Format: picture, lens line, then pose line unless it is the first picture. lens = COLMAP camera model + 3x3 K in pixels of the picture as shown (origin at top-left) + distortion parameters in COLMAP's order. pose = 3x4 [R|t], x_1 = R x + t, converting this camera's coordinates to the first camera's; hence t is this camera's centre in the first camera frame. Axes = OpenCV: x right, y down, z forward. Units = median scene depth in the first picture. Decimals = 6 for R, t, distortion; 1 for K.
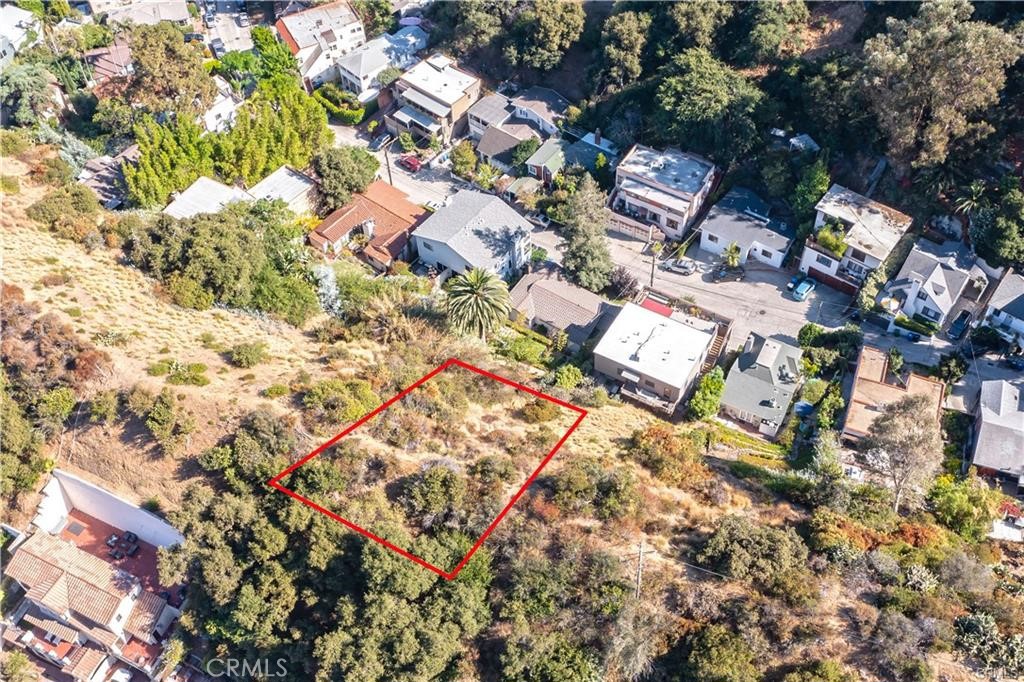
lens RADIAL K [[848.0, 0, 511.5], [0, 848.0, 342.0], [0, 0, 1]] dist [-0.009515, 0.003128]
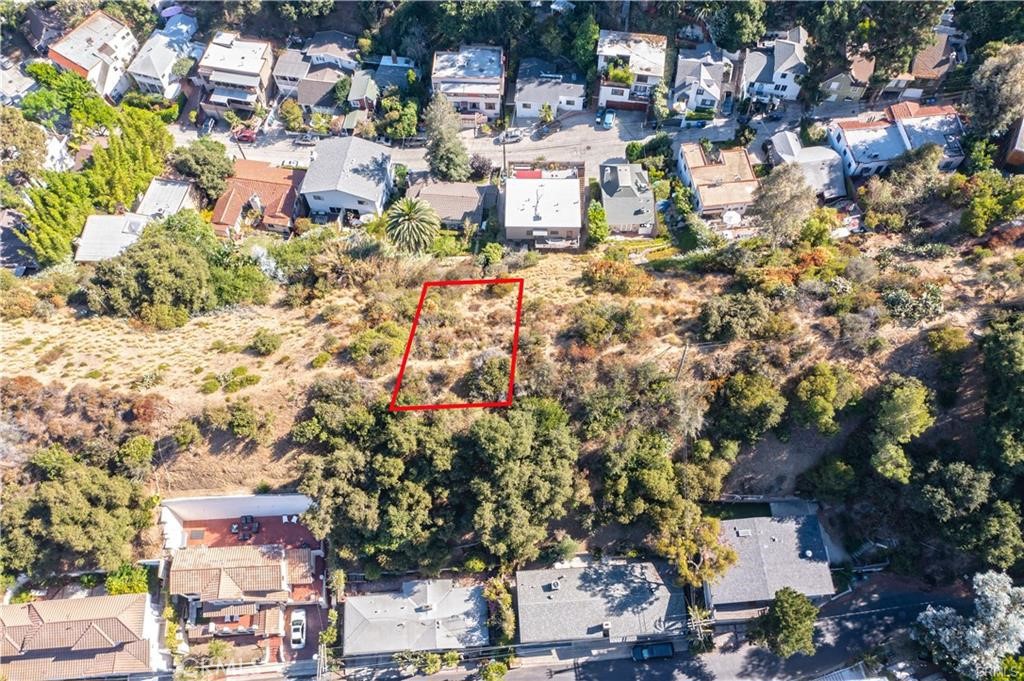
lens RADIAL K [[653.4, 0, 512.1], [0, 653.4, 338.3], [0, 0, 1]] dist [-0.009430, 0.006610]
pose [[0.890400, -0.418931, 0.178004, -0.139113], [0.376866, 0.897807, 0.227849, -0.057331], [-0.255266, -0.135793, 0.957288, 0.039133]]
